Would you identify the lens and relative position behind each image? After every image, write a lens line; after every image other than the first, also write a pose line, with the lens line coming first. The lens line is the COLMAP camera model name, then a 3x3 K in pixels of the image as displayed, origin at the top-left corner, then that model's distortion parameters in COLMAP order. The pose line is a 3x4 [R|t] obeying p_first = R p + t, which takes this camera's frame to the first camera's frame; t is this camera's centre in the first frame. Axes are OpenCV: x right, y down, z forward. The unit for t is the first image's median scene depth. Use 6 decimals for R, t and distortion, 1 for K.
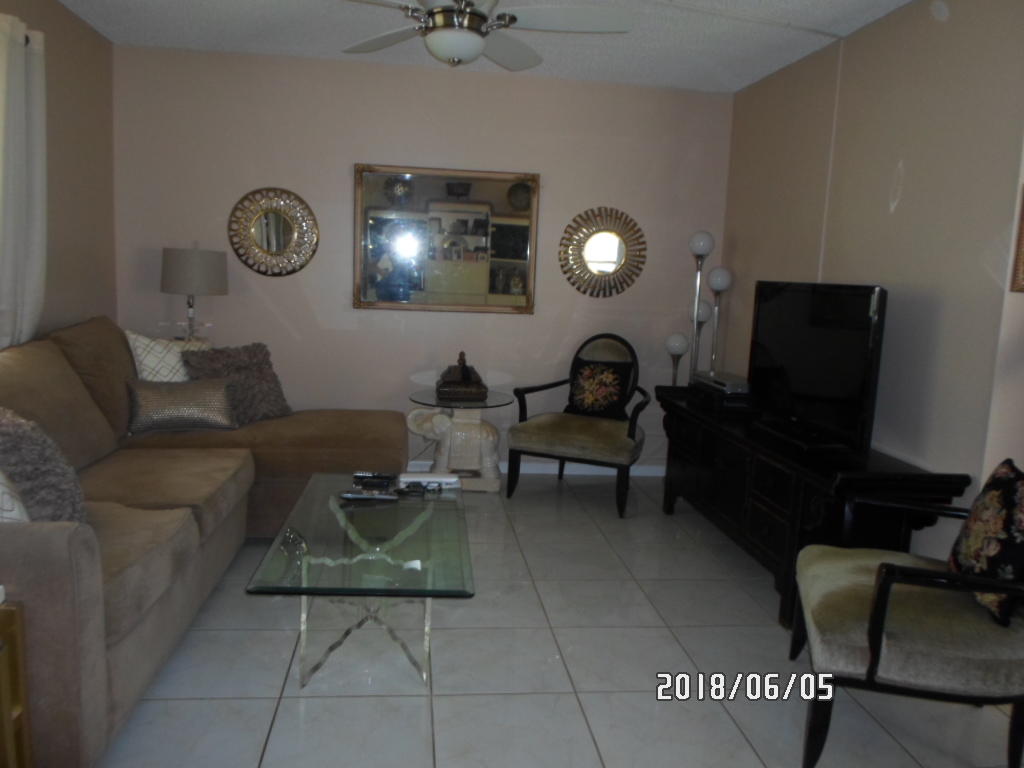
lens RADIAL K [[781.4, 0, 505.8], [0, 781.4, 379.7], [0, 0, 1]] dist [-0.049502, 0.019252]
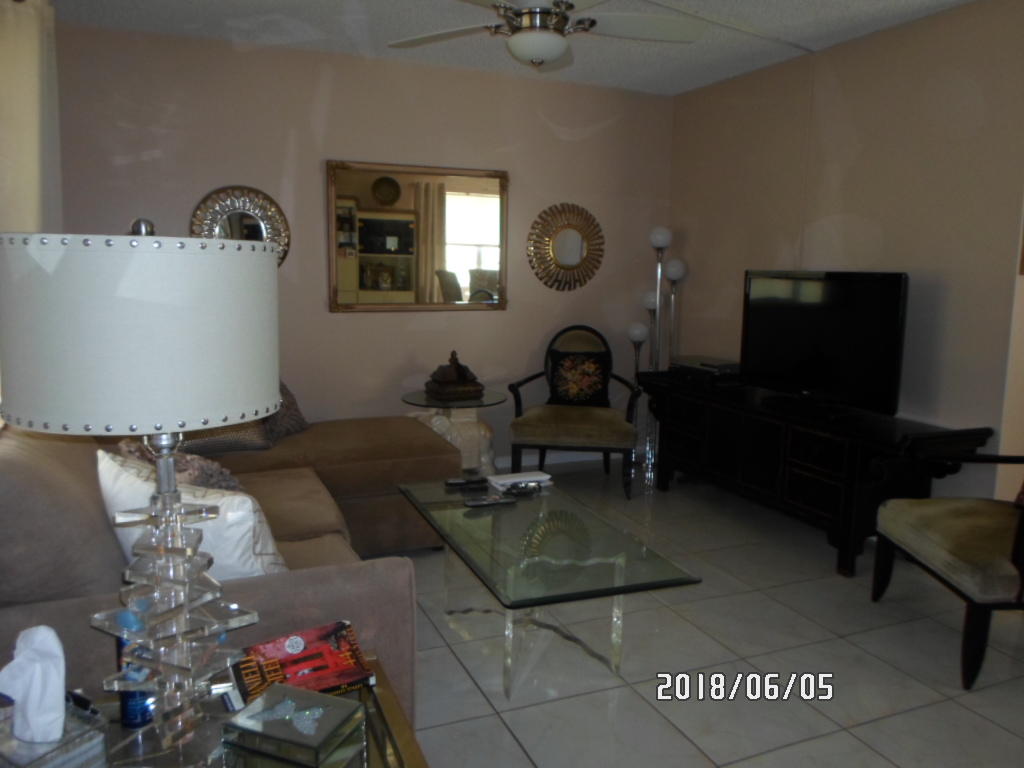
lens RADIAL K [[781.4, 0, 501.2], [0, 781.4, 384.8], [0, 0, 1]] dist [-0.049502, 0.019252]
pose [[0.962544, -0.069747, 0.262002, -0.257289], [0.065033, 0.997528, 0.026633, -0.015038], [-0.263212, -0.008597, 0.964700, 0.024534]]
